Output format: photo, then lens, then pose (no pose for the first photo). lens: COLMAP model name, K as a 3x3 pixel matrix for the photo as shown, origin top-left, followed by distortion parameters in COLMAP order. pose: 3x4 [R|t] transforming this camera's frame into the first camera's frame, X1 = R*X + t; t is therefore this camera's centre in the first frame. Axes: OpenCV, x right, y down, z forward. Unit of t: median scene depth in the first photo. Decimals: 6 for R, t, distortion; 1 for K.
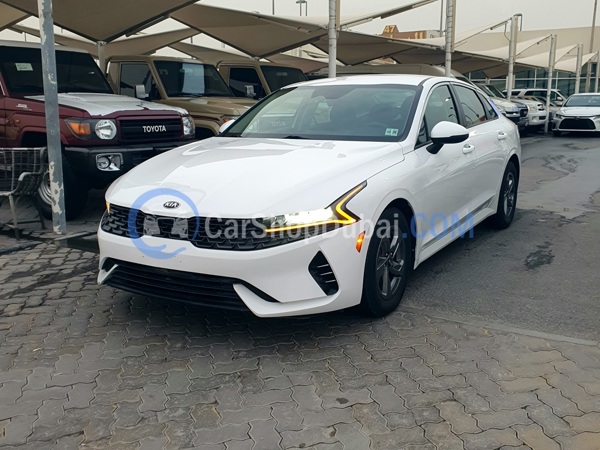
lens RADIAL K [[632.8, 0, 293.7], [0, 632.8, 221.8], [0, 0, 1]] dist [0.007604, 0.000000]
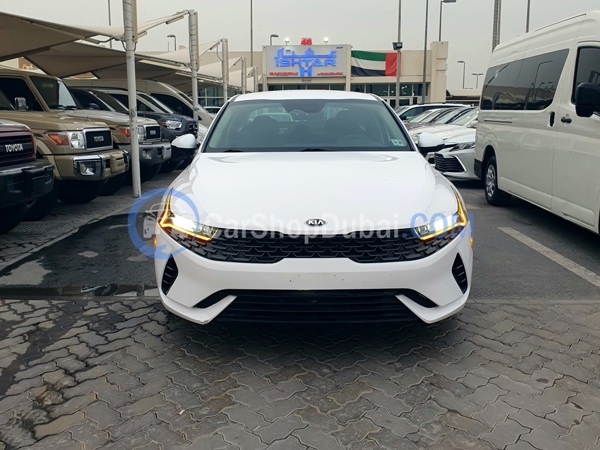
lens RADIAL K [[632.8, 0, 287.3], [0, 632.8, 226.5], [0, 0, 1]] dist [0.007604, 0.000000]
pose [[0.853121, -0.086475, 0.514496, -0.678921], [0.096014, 0.995347, 0.008087, -0.031063], [-0.512801, 0.042500, 0.857455, 0.209127]]
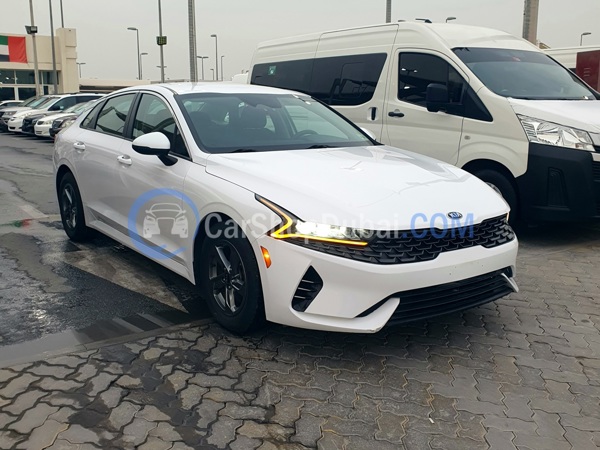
lens RADIAL K [[632.8, 0, 296.4], [0, 632.8, 228.4], [0, 0, 1]] dist [0.007604, 0.000000]
pose [[0.379673, -0.168116, 0.909717, -1.138973], [0.167125, 0.979635, 0.111286, -0.151622], [-0.909900, 0.109784, 0.400037, 0.792769]]
